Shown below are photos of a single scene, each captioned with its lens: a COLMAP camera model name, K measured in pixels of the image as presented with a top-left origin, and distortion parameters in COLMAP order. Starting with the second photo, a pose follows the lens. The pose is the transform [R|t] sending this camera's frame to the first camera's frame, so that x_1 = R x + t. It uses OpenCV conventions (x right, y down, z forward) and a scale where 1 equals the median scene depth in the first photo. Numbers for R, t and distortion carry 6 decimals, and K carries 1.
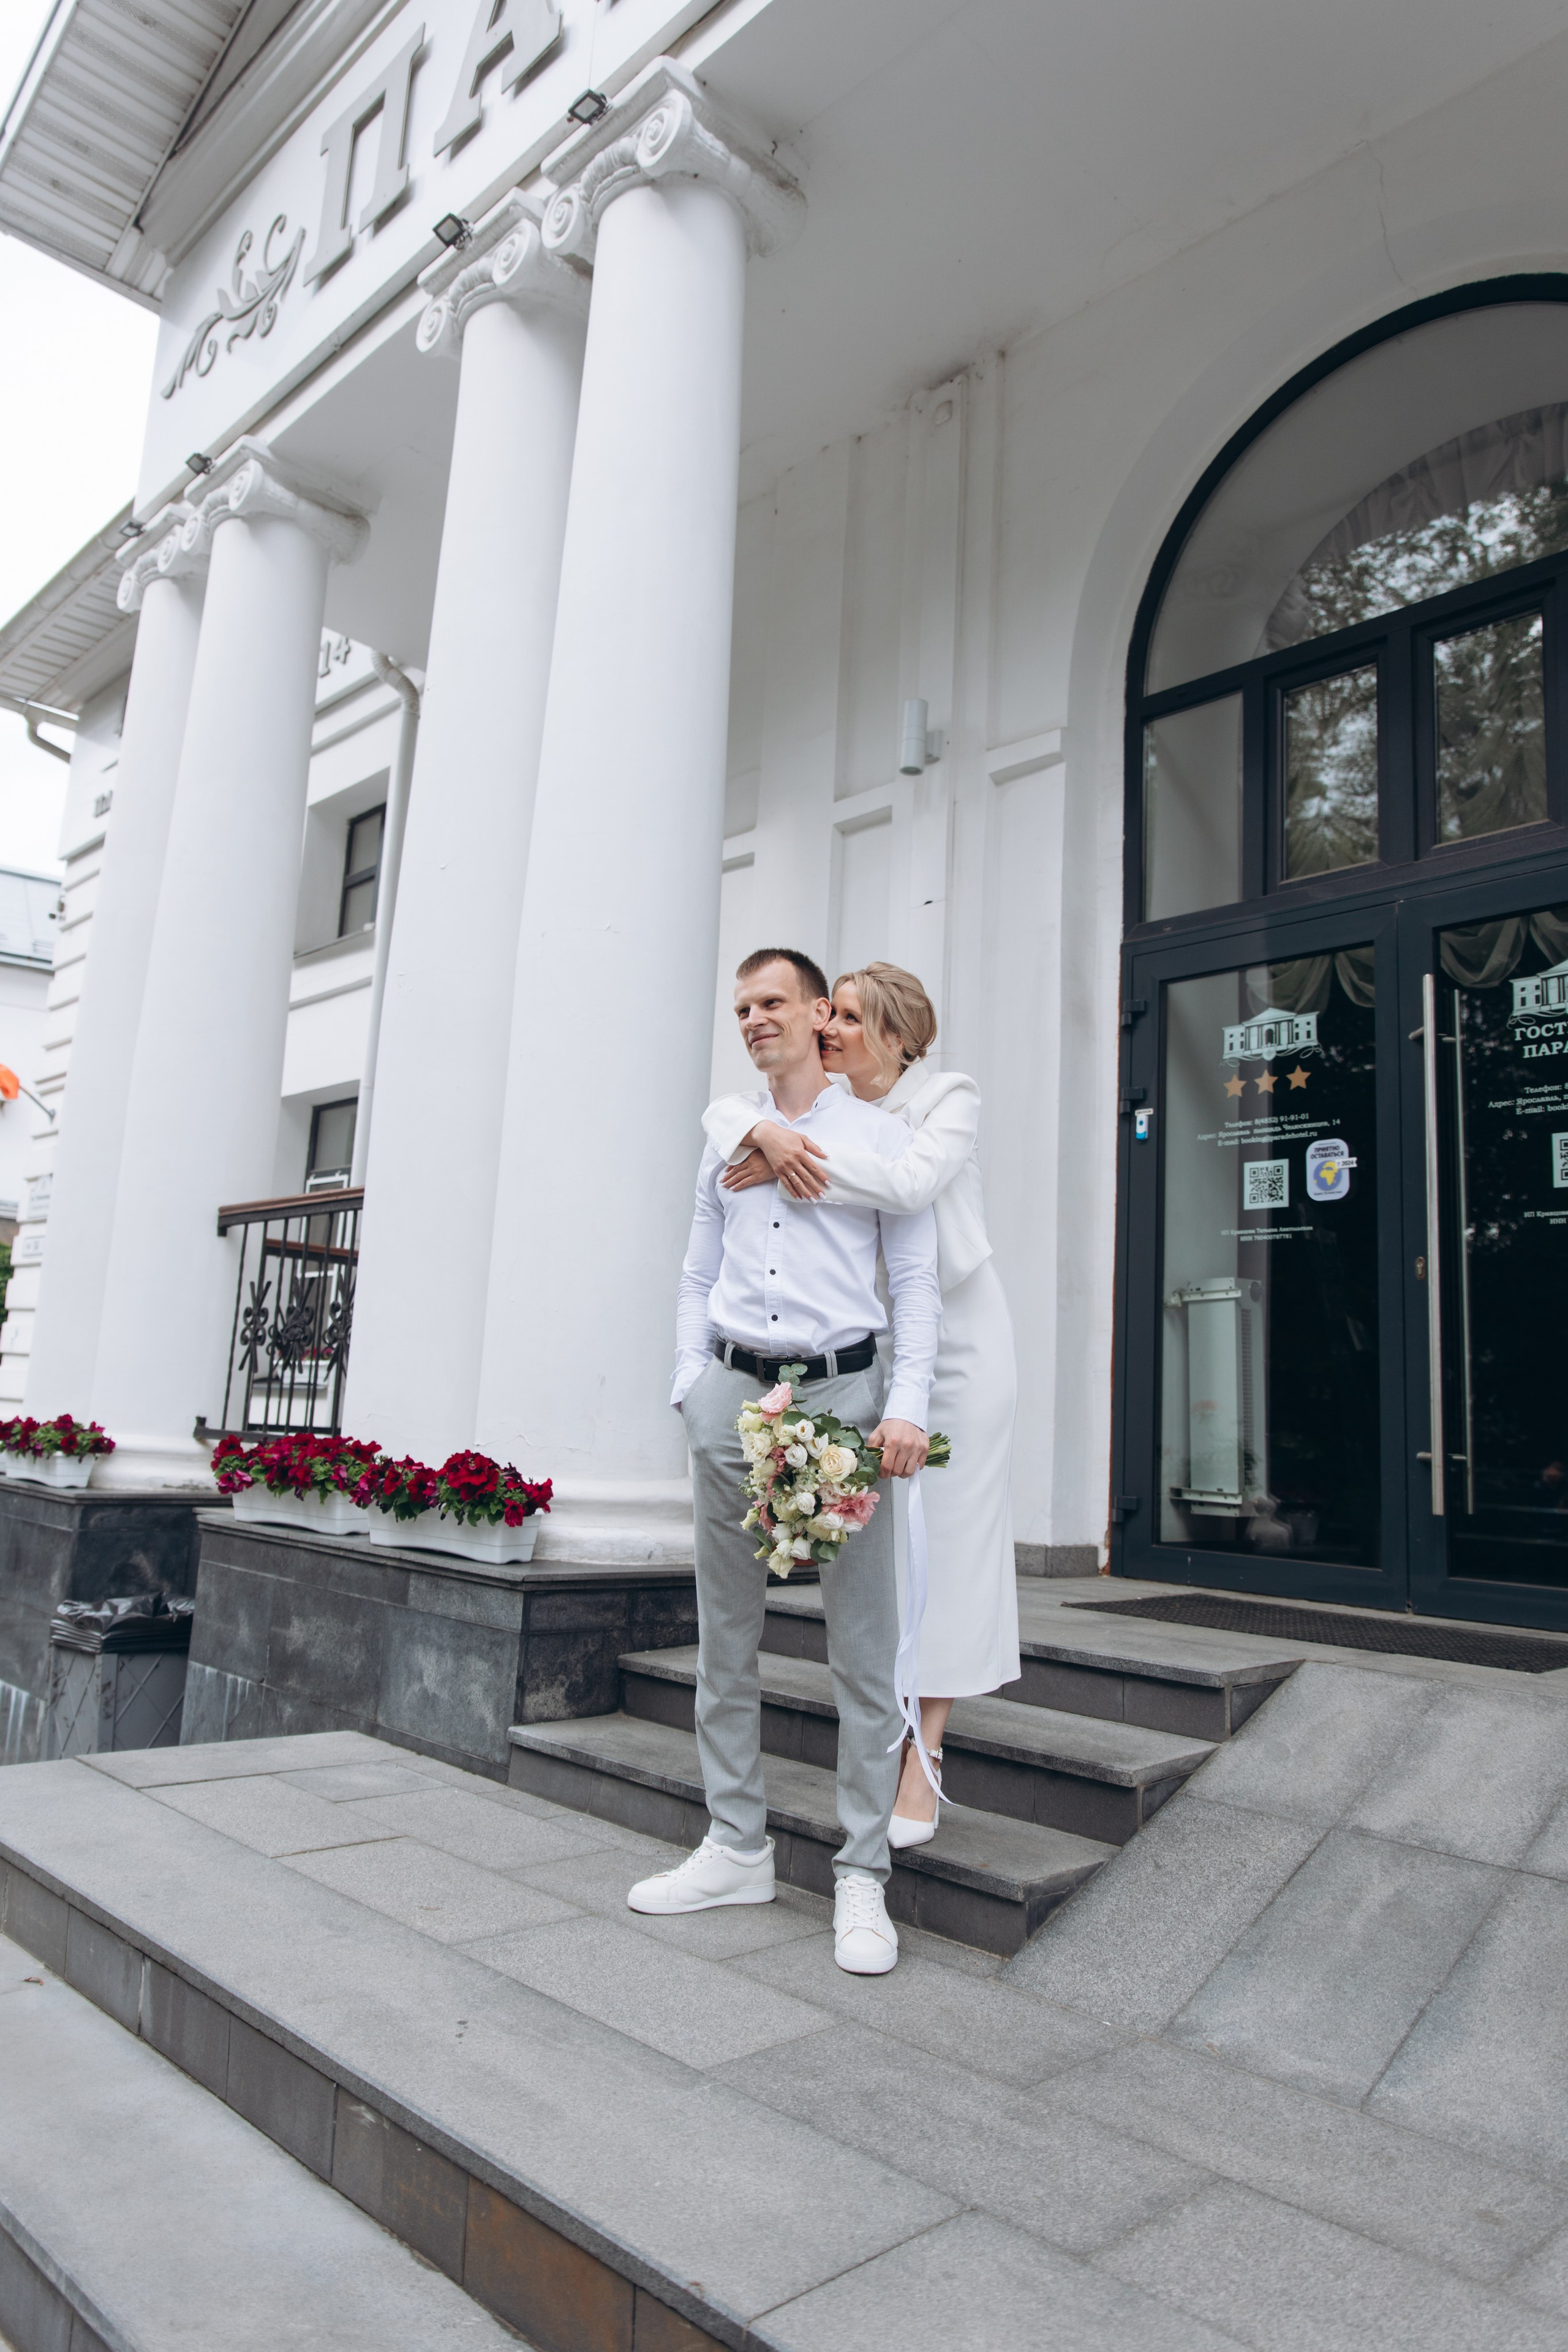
lens RADIAL K [[1496.6, 0, 793.0], [0, 1496.6, 1152.3], [0, 0, 1]] dist [-0.024625, 0.025963]
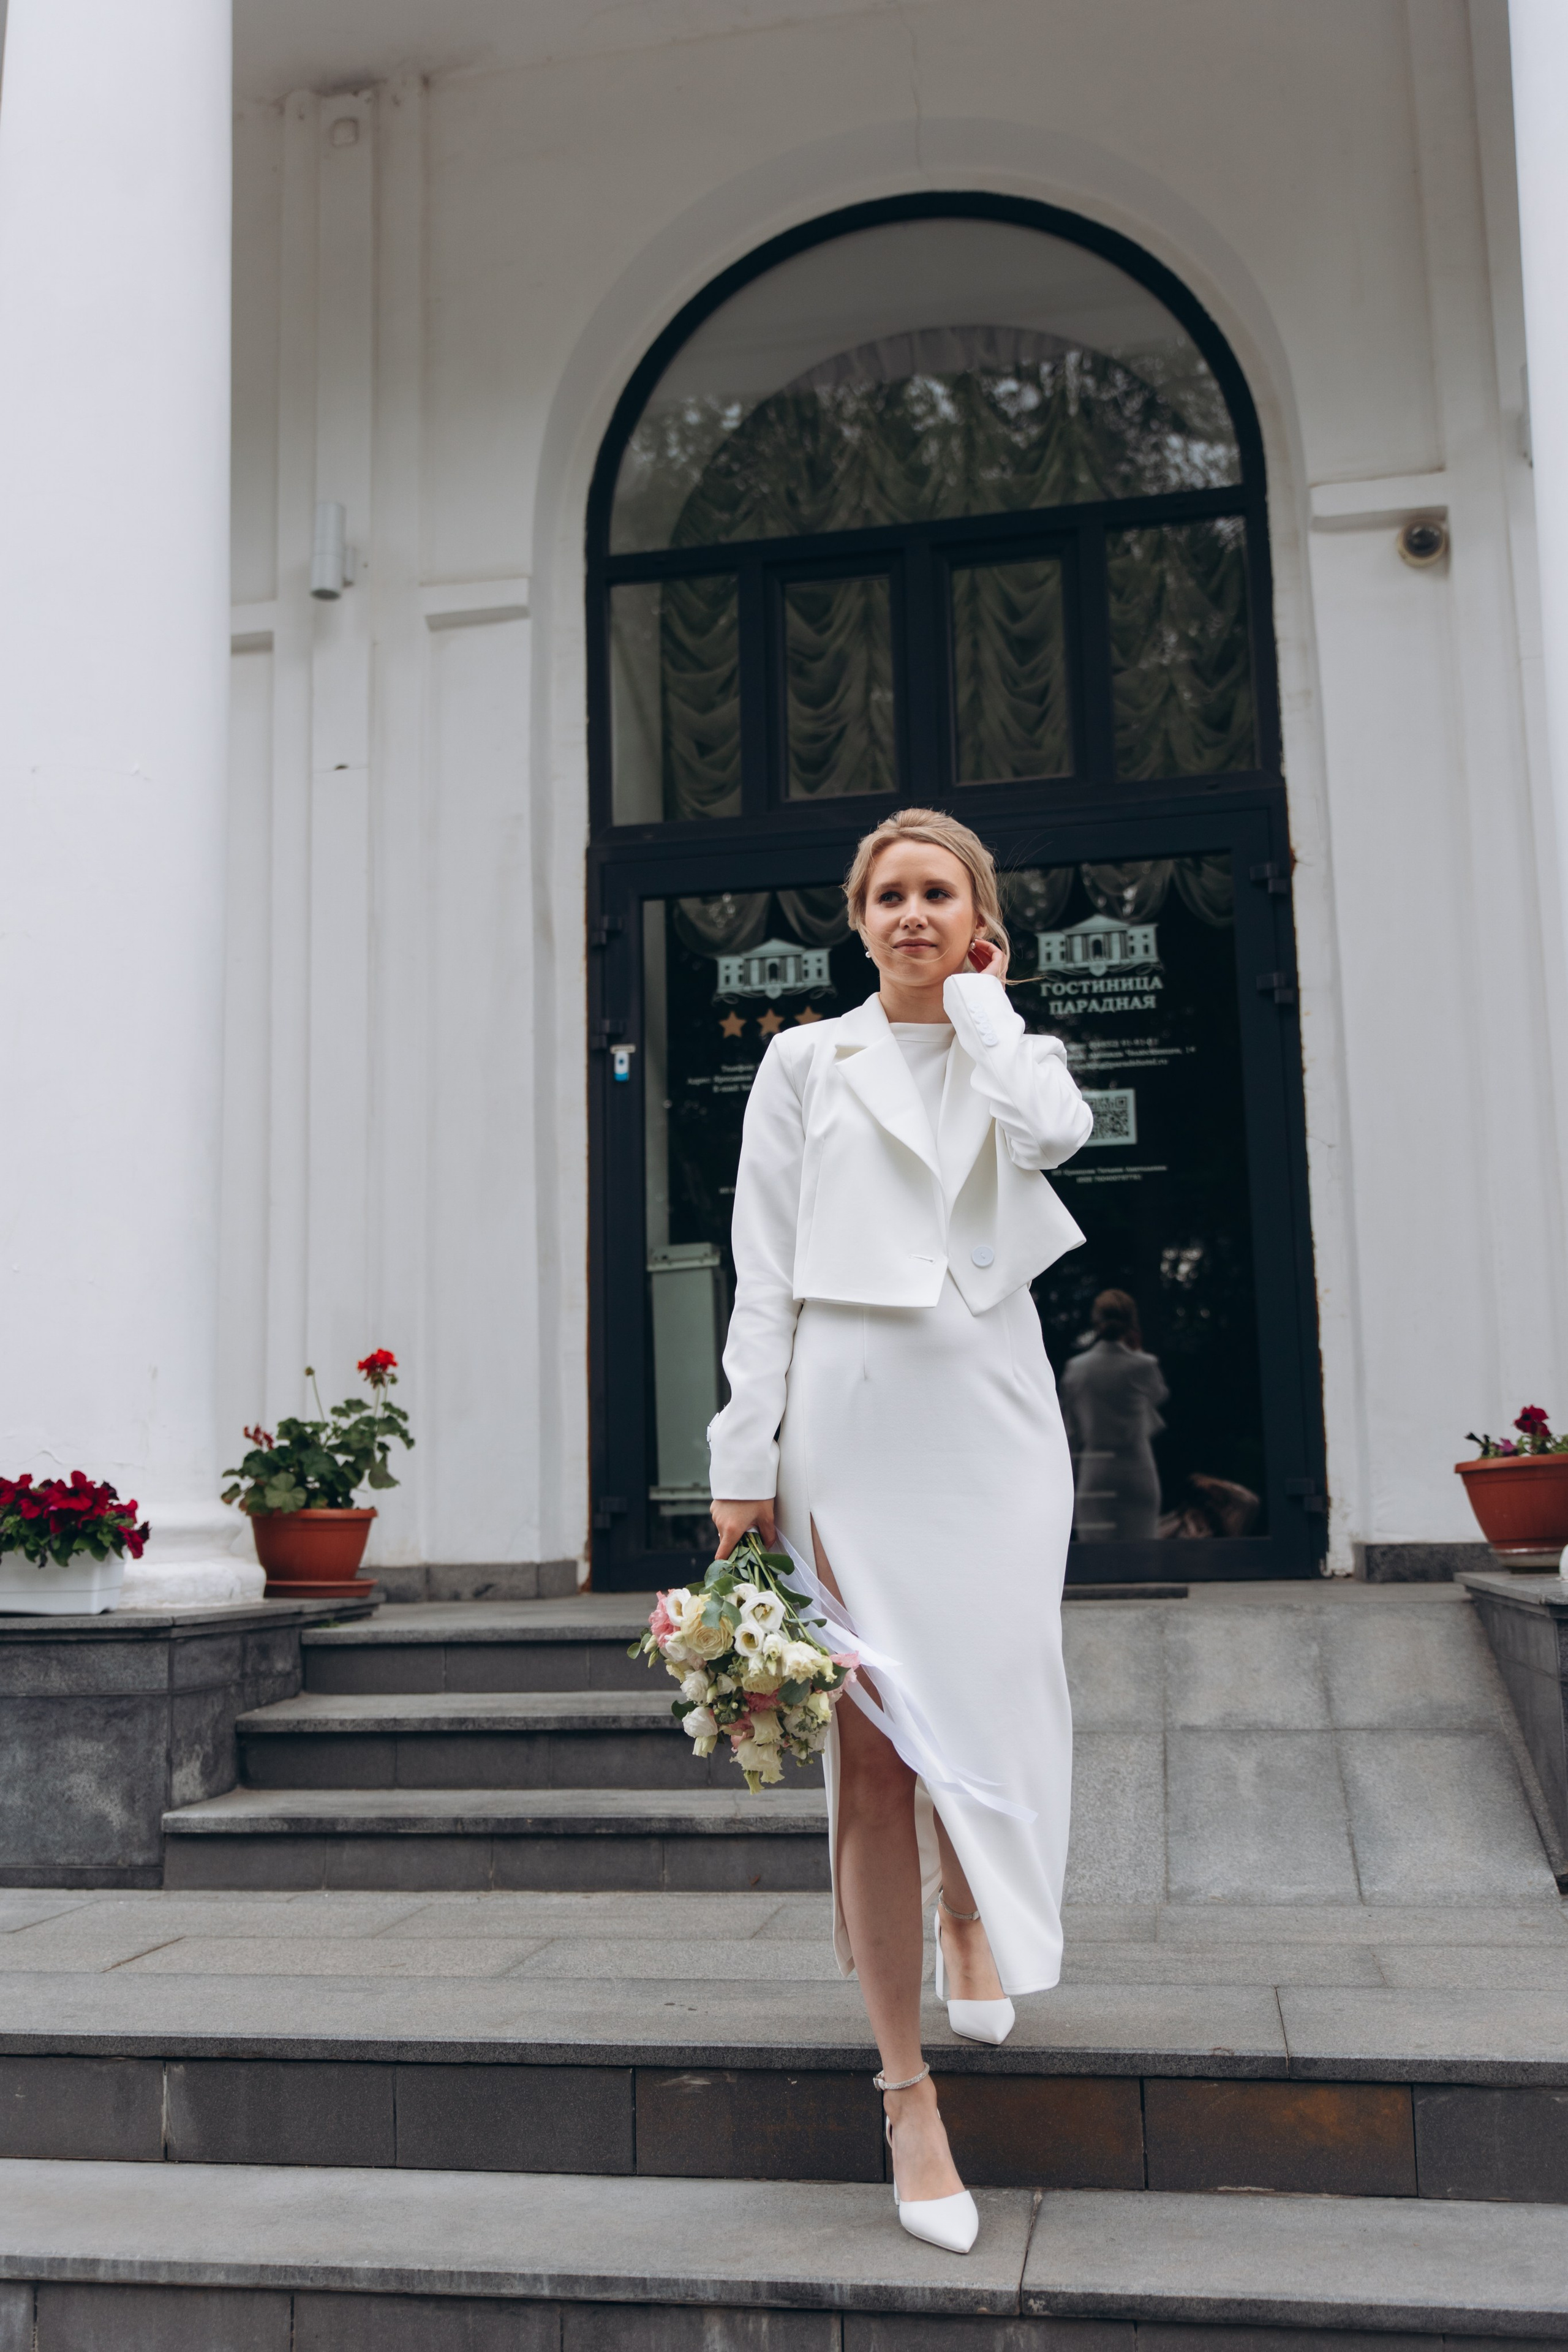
lens RADIAL K [[2141.4, 0, 719.0], [0, 2141.4, 1141.6], [0, 0, 1]] dist [-0.006347, -0.002737]
pose [[0.833315, 0.021871, 0.552366, -0.551679], [-0.030925, 0.999497, 0.007079, 0.021051], [-0.551933, -0.022981, 0.833572, -0.068682]]
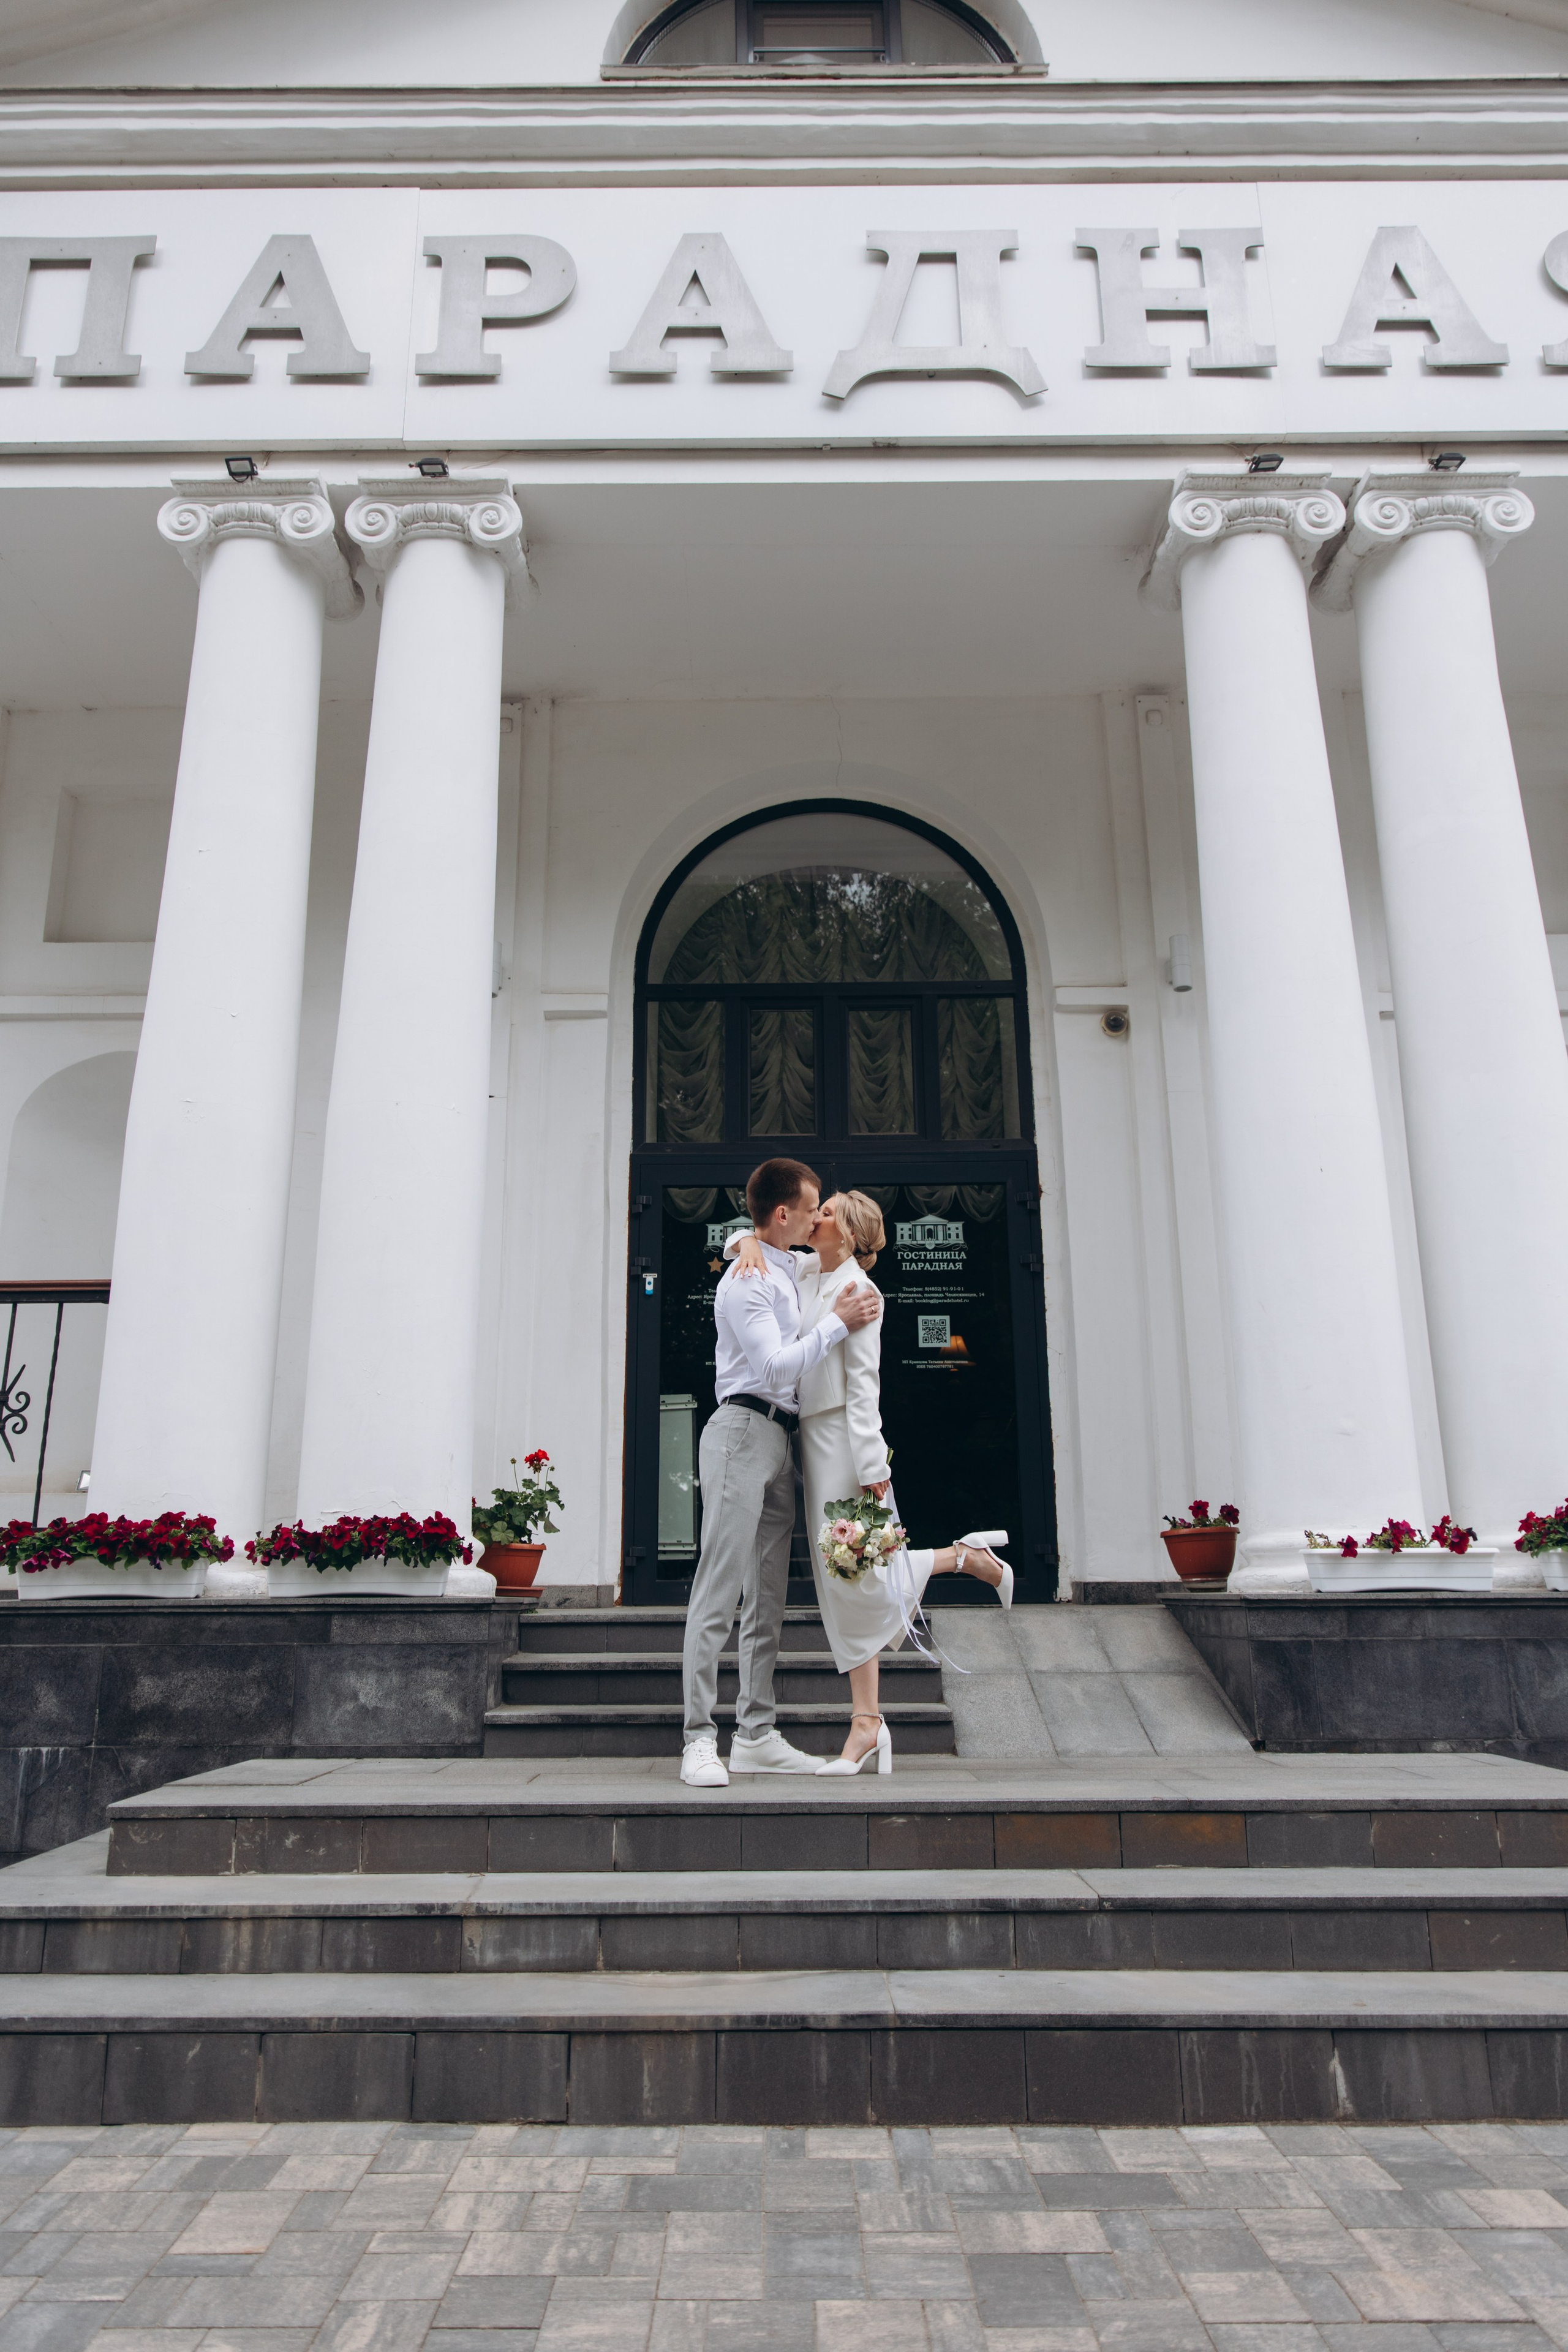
lens RADIAL K [[1500.6, 0, 711.5], [0, 1500.6, 1158.0], [0, 0, 1]] dist [-0.004297, 0.004911]
pose [[0.729593, 0.134960, 0.670432, -0.984014], [-0.080423, 0.990464, -0.111864, 0.024064], [-0.679136, 0.027697, 0.733490, -0.138997]]
